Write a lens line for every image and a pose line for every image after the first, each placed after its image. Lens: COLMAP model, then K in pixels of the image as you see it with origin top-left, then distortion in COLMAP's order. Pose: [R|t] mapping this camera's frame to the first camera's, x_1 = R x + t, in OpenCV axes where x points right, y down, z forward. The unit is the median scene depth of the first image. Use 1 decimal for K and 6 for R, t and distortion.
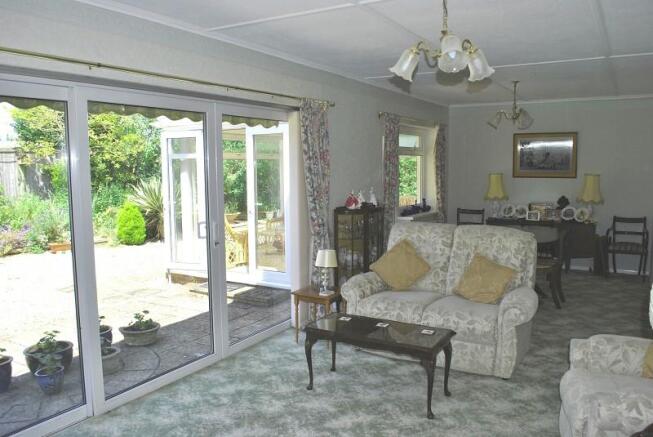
lens RADIAL K [[525.6, 0, 329.8], [0, 525.6, 217.7], [0, 0, 1]] dist [-0.062194, 0.010740]
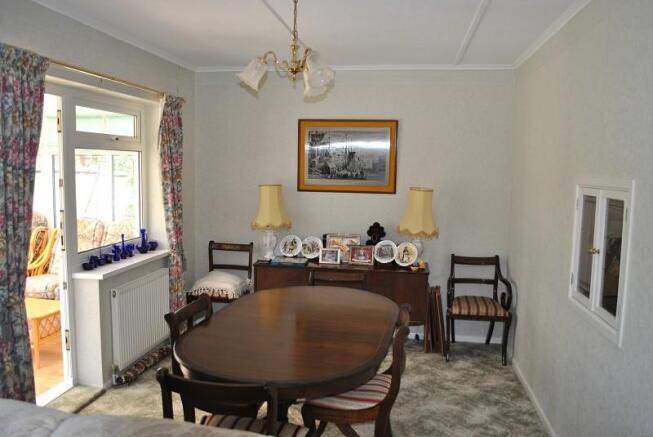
lens RADIAL K [[525.6, 0, 324.9], [0, 525.6, 218.2], [0, 0, 1]] dist [-0.062194, 0.010740]
pose [[0.930038, -0.013347, 0.367222, 0.162865], [0.012543, 0.999911, 0.004578, -0.050517], [-0.367250, 0.000348, 0.930122, 0.438614]]
